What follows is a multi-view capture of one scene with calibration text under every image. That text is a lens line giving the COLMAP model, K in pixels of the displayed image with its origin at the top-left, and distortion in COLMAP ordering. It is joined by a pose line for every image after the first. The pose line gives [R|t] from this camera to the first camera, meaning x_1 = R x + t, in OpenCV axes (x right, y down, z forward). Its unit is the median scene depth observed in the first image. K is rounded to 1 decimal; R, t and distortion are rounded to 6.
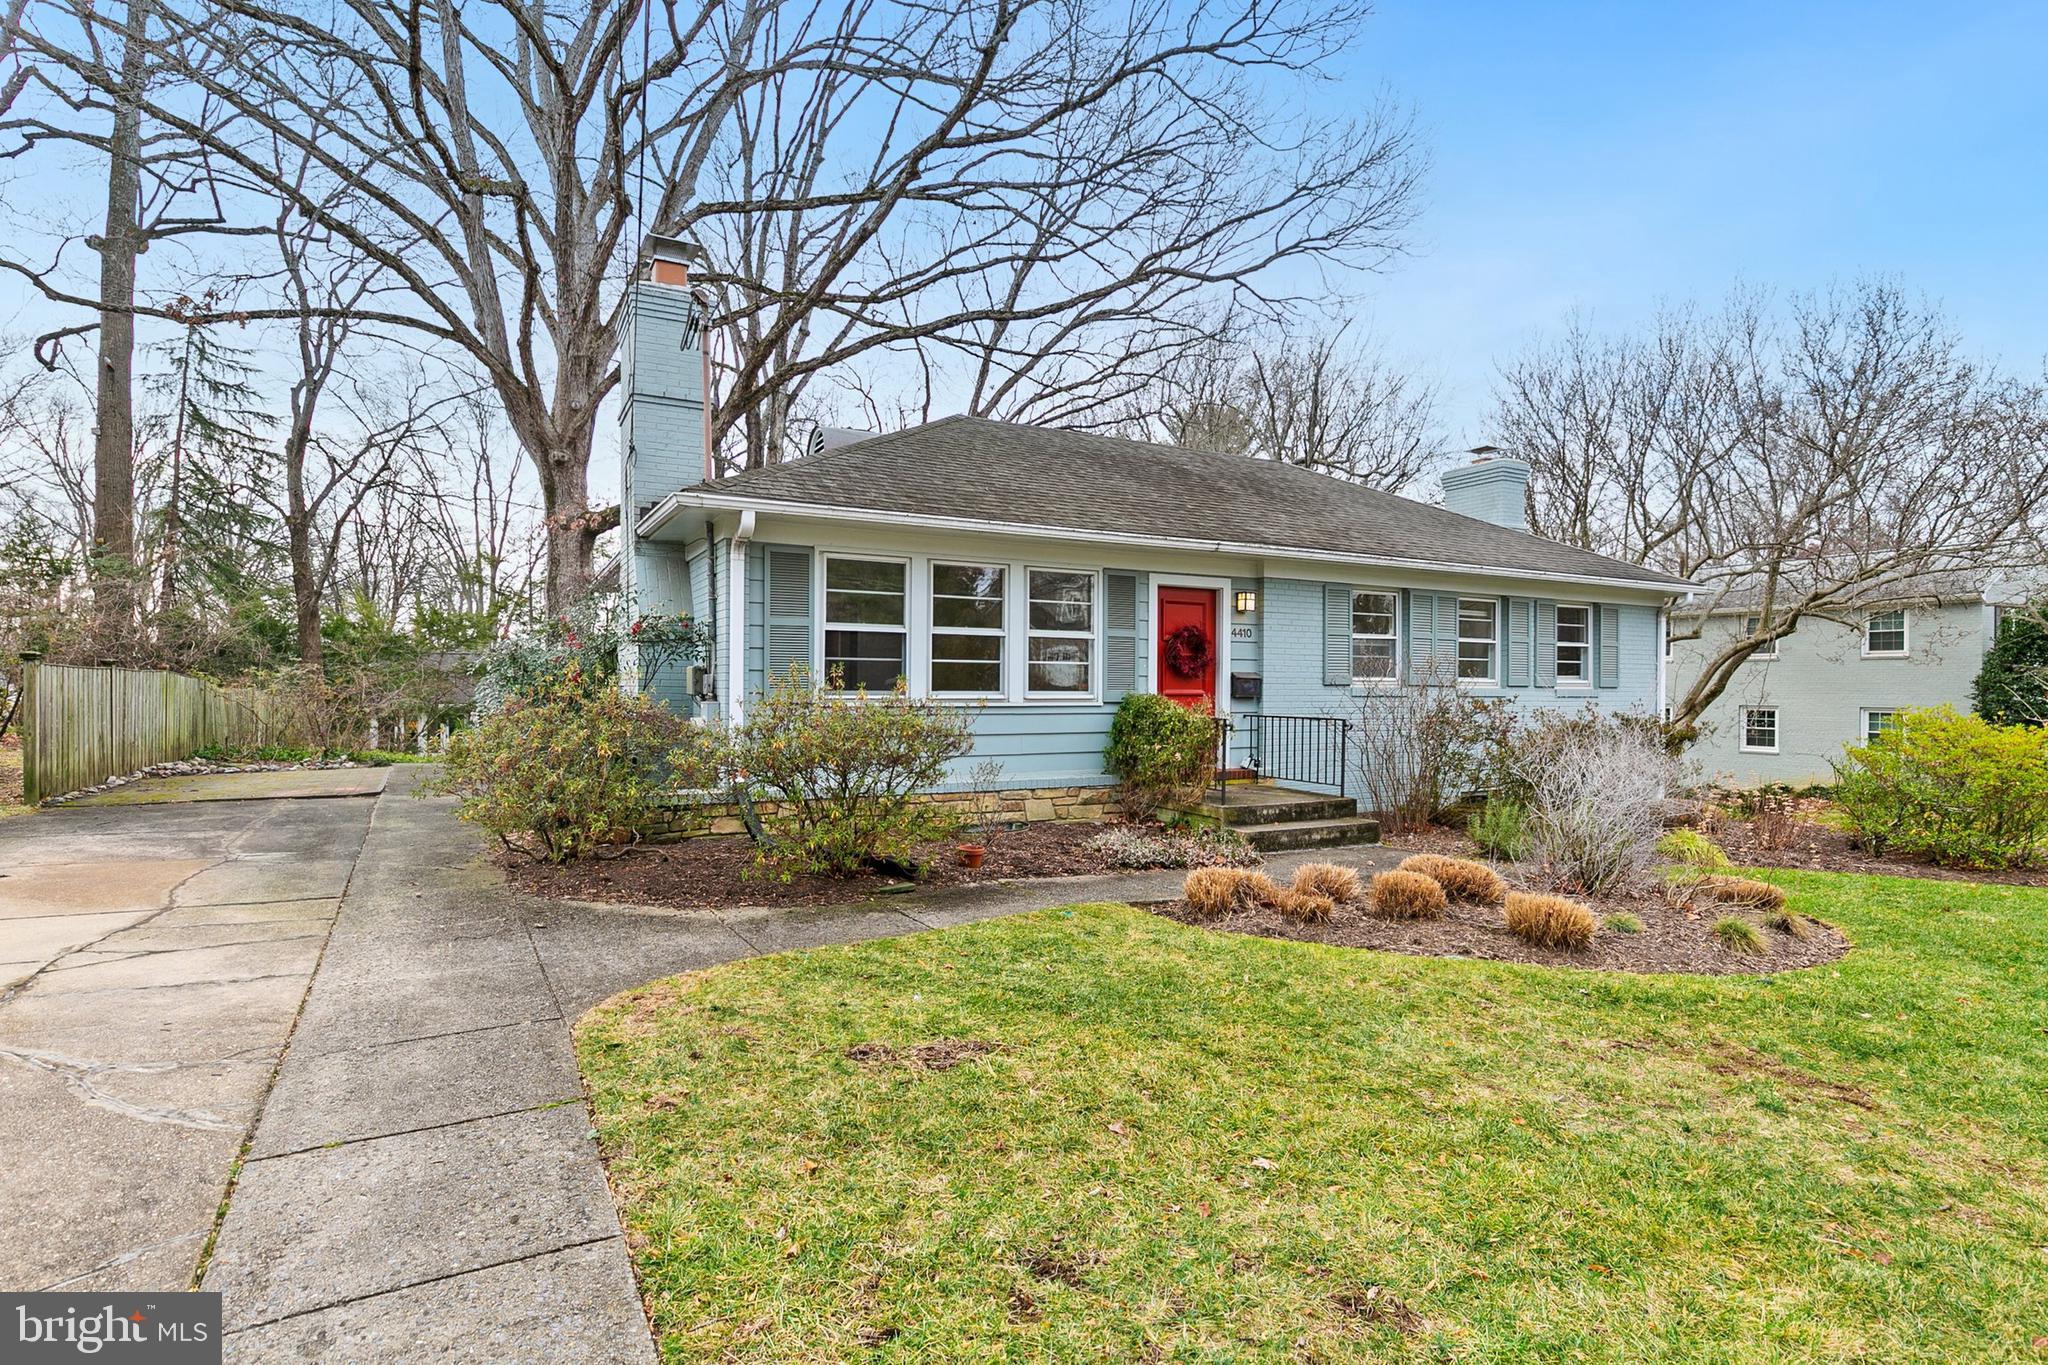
lens RADIAL K [[1038.8, 0, 1024.0], [0, 1038.8, 682.5], [0, 0, 1]] dist [-0.002230, 0.000099]
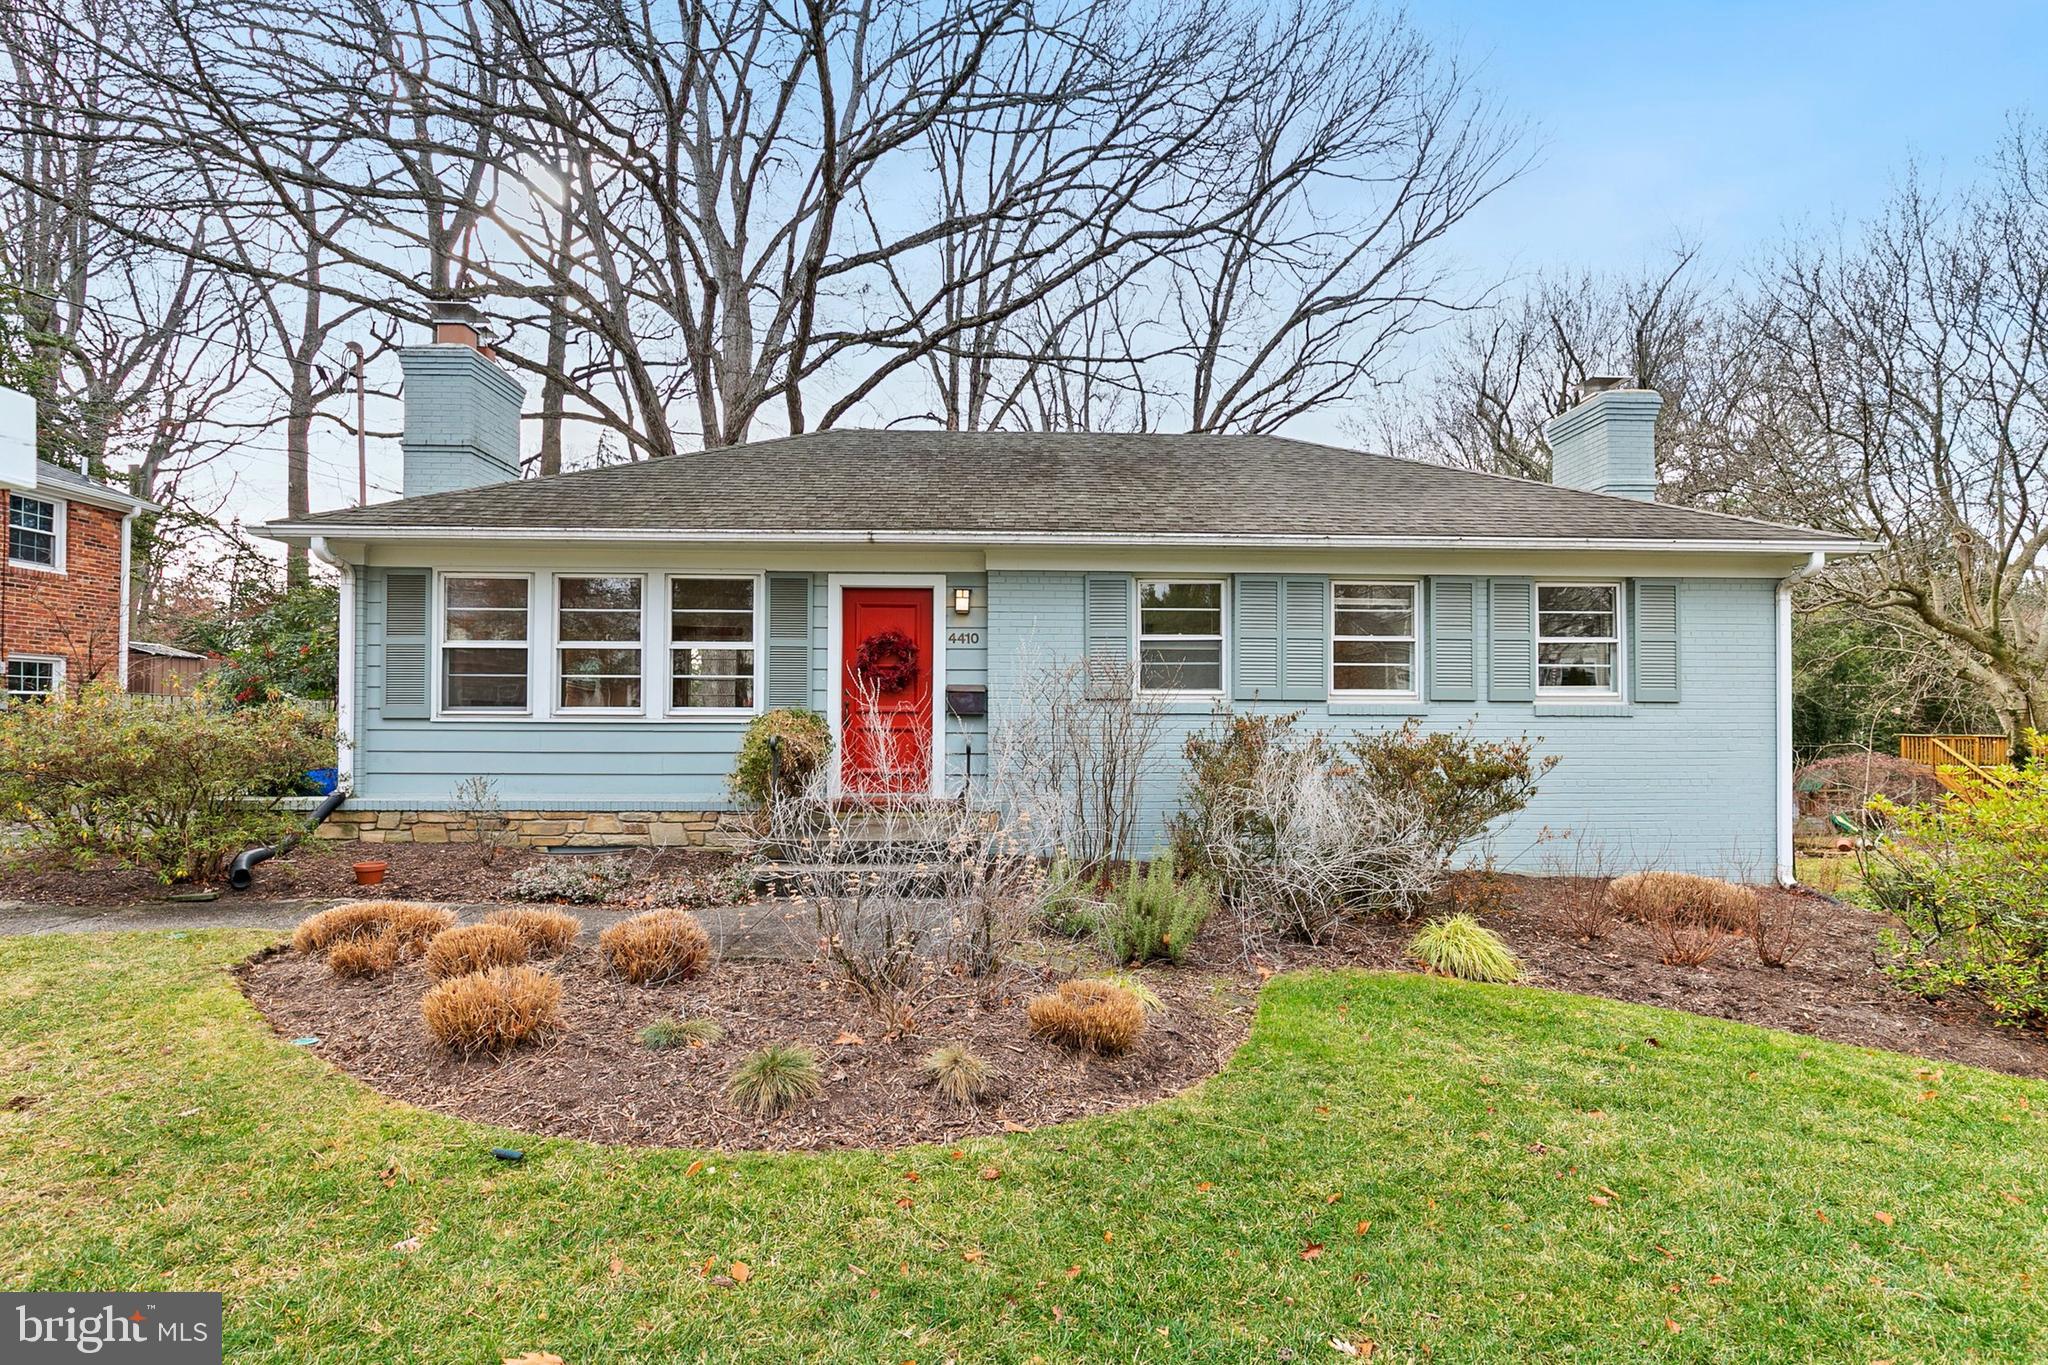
lens RADIAL K [[936.5, 0, 1024.0], [0, 936.5, 682.5], [0, 0, 1]] dist [-0.002987, -0.000155]
pose [[0.891969, -0.010918, -0.451965, 0.626754], [0.002751, 0.999821, -0.018724, 0.002922], [0.452089, 0.015458, 0.891839, 0.363293]]
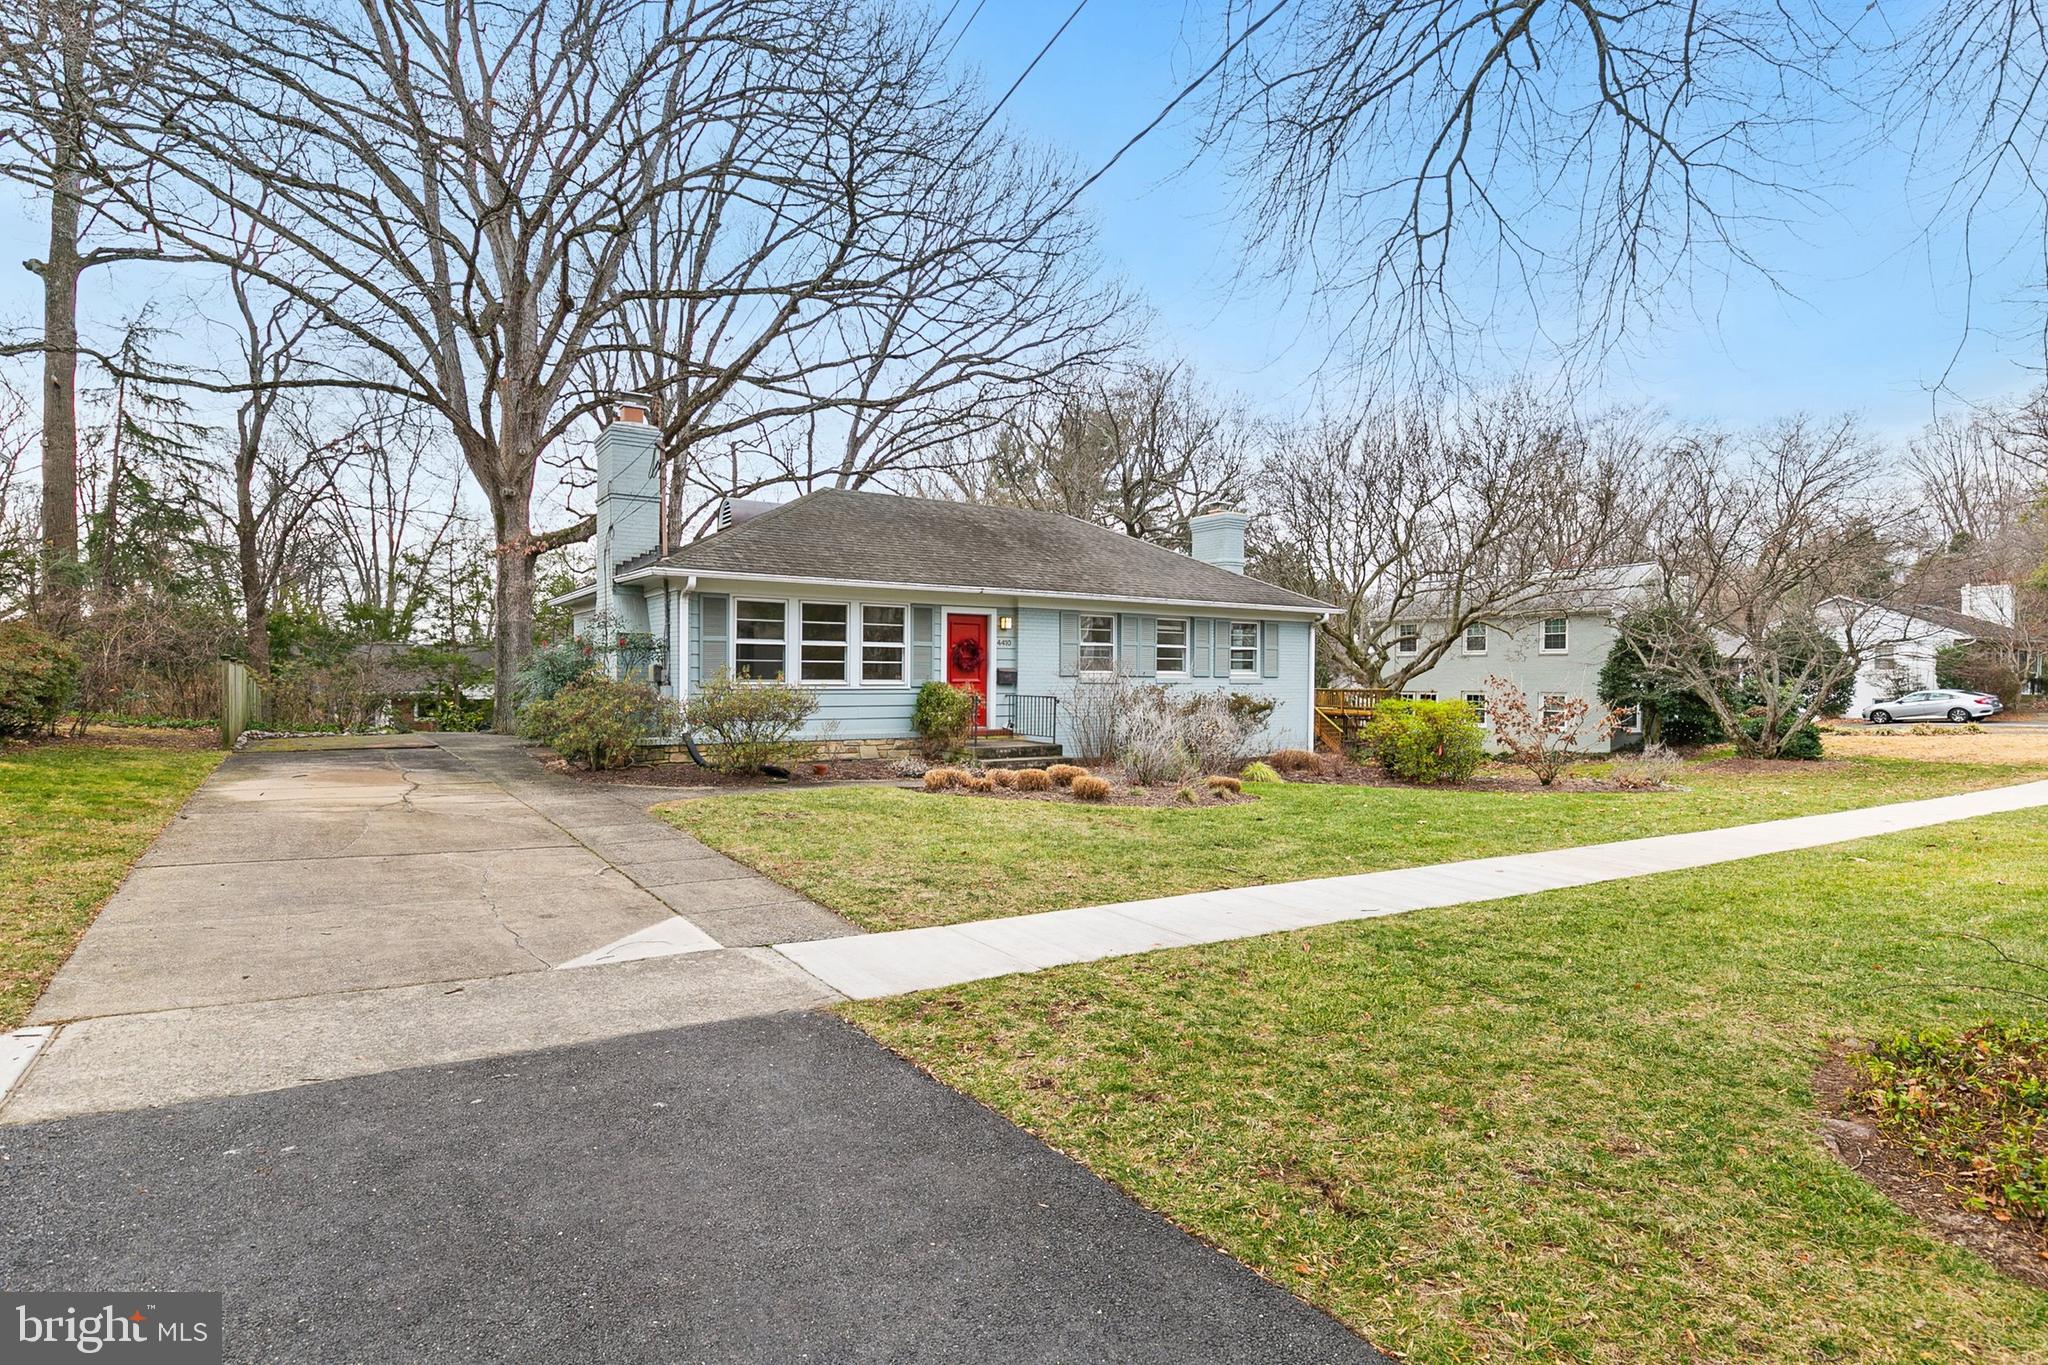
lens RADIAL K [[1067.6, 0, 1024.0], [0, 1067.6, 682.5], [0, 0, 1]] dist [-0.004117, -0.001416]
pose [[0.995483, 0.000070, 0.094939, 0.090768], [-0.001093, 0.999942, 0.010721, -0.005194], [-0.094932, -0.010776, 0.995425, -0.640393]]
